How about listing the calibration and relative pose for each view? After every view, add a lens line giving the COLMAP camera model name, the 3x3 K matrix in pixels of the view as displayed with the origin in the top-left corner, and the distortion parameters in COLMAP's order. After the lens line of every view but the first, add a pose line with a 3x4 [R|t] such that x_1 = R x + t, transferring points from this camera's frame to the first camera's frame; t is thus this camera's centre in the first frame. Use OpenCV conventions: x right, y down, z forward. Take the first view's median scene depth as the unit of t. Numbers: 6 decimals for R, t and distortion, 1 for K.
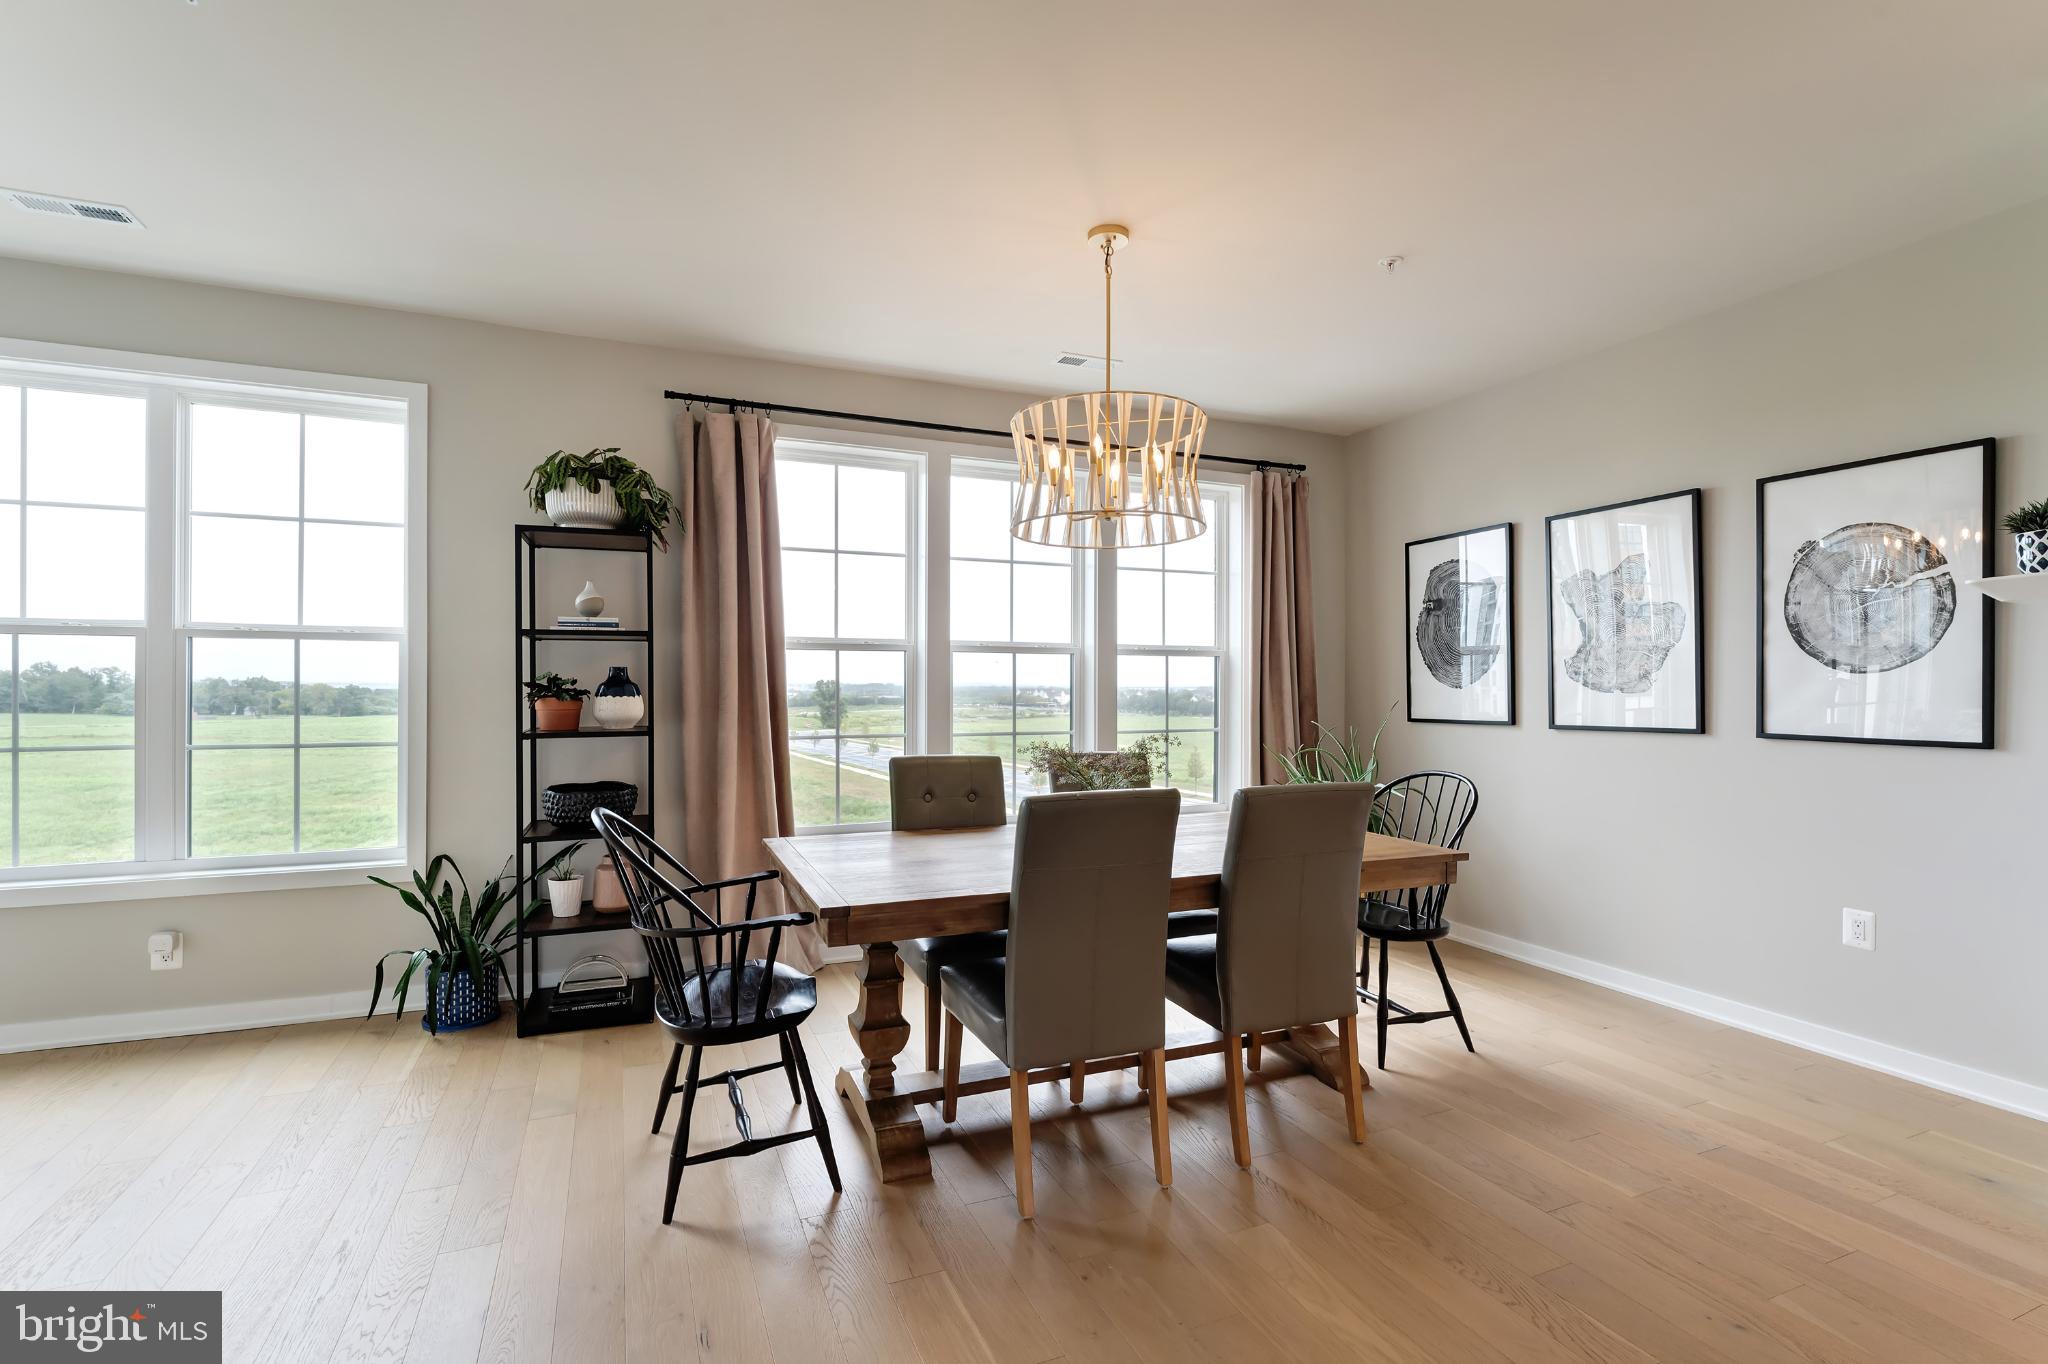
lens RADIAL K [[931.1, 0, 1015.5], [0, 931.1, 695.9], [0, 0, 1]] dist [0.003391, -0.001878]
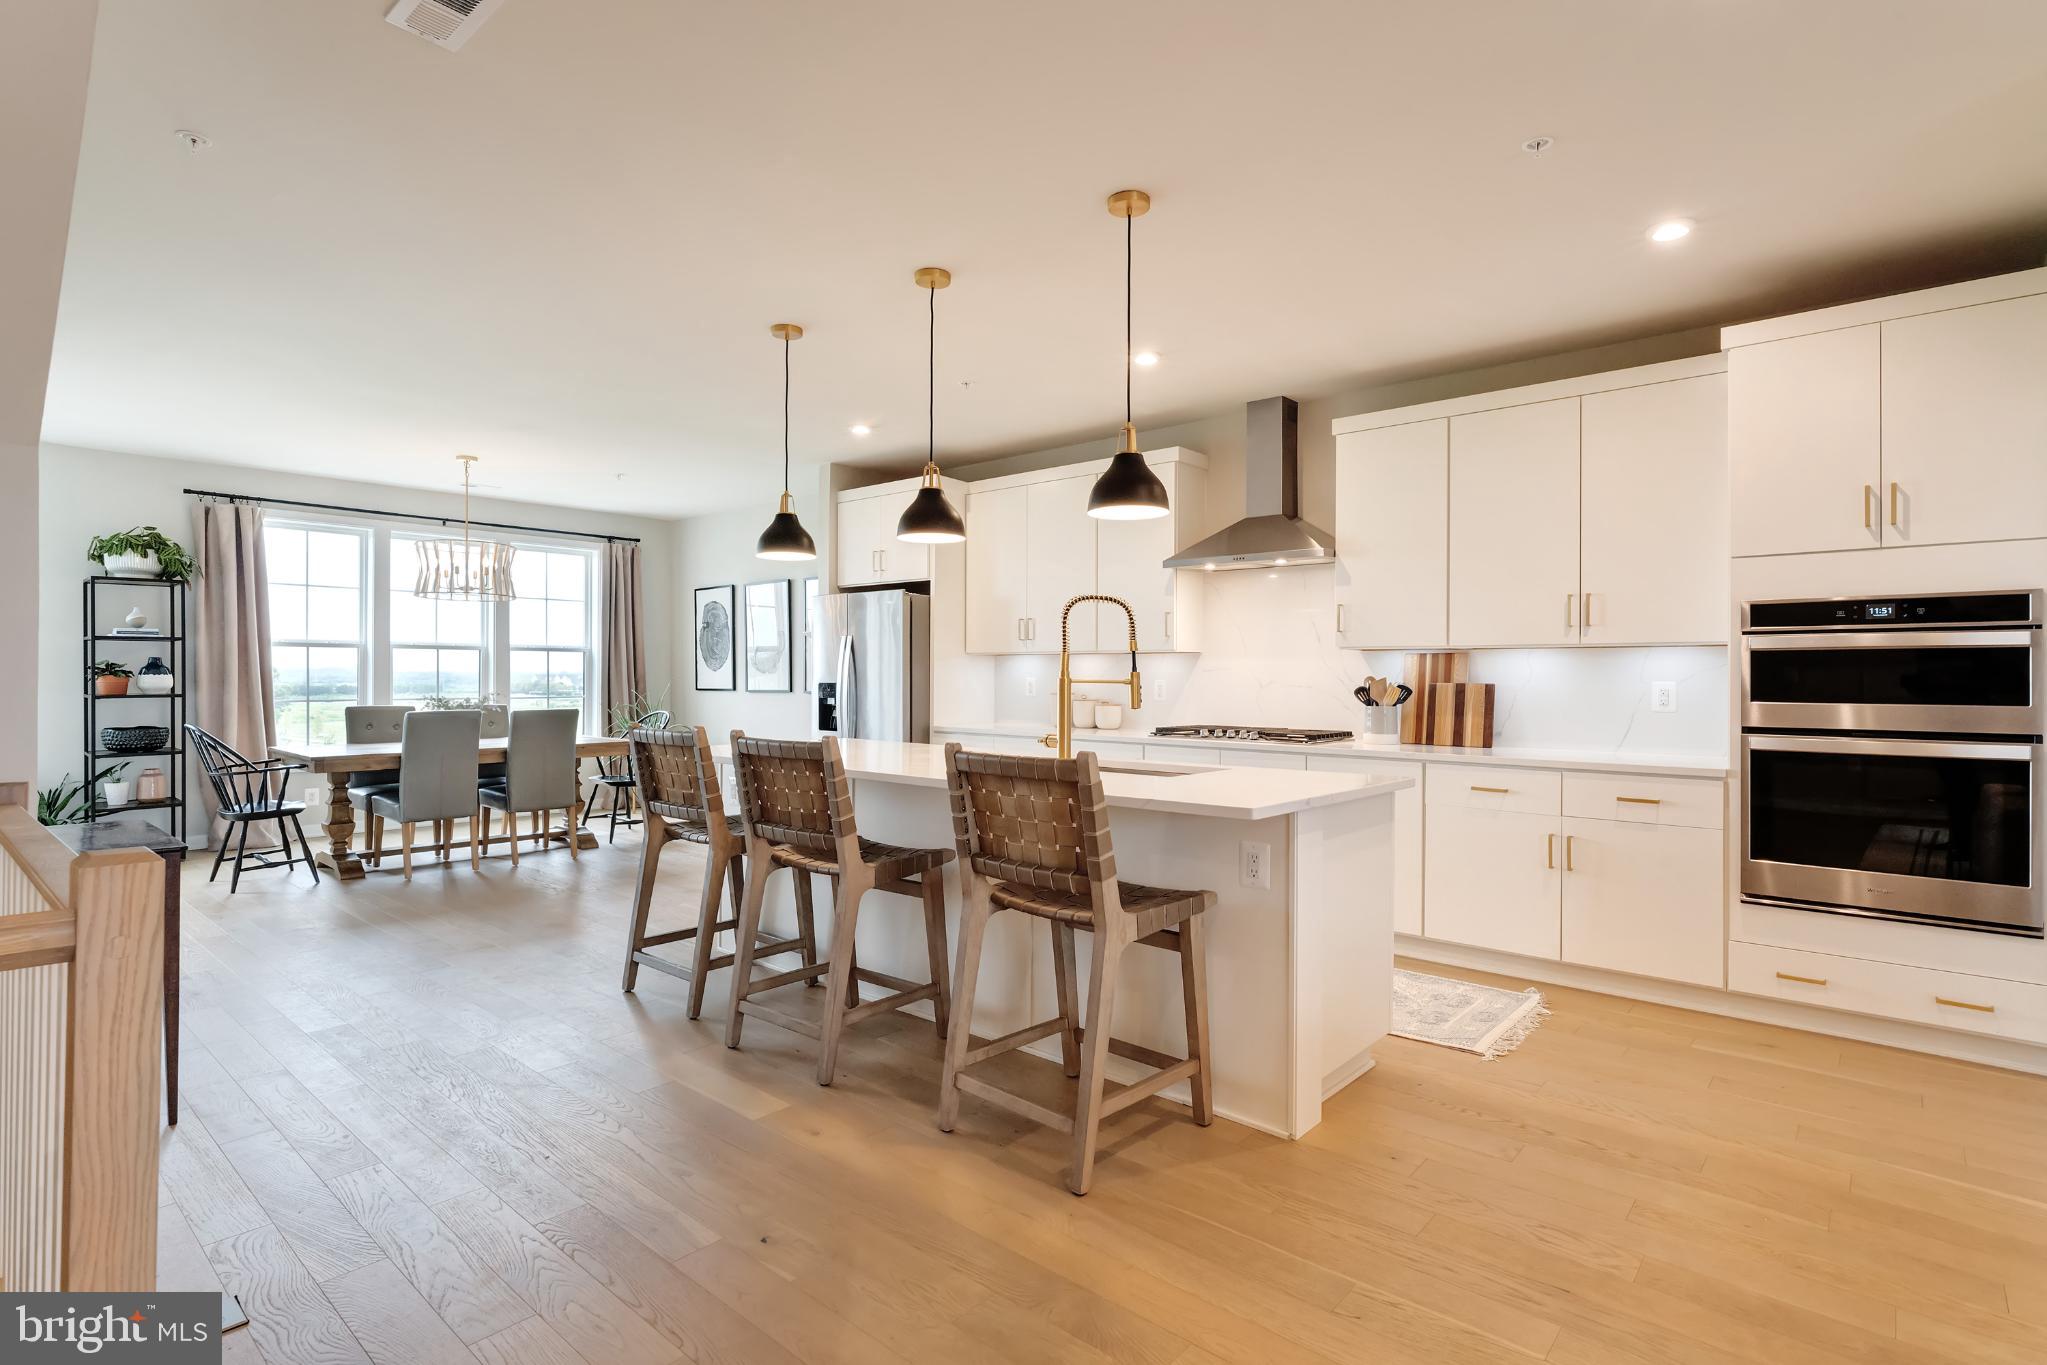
lens RADIAL K [[993.9, 0, 1011.5], [0, 993.9, 676.6], [0, 0, 1]] dist [0.000483, 0.001147]
pose [[0.901492, -0.001399, 0.432794, 0.194401], [0.004725, 0.999967, -0.006609, 0.023396], [-0.432771, 0.008004, 0.901468, -1.303372]]
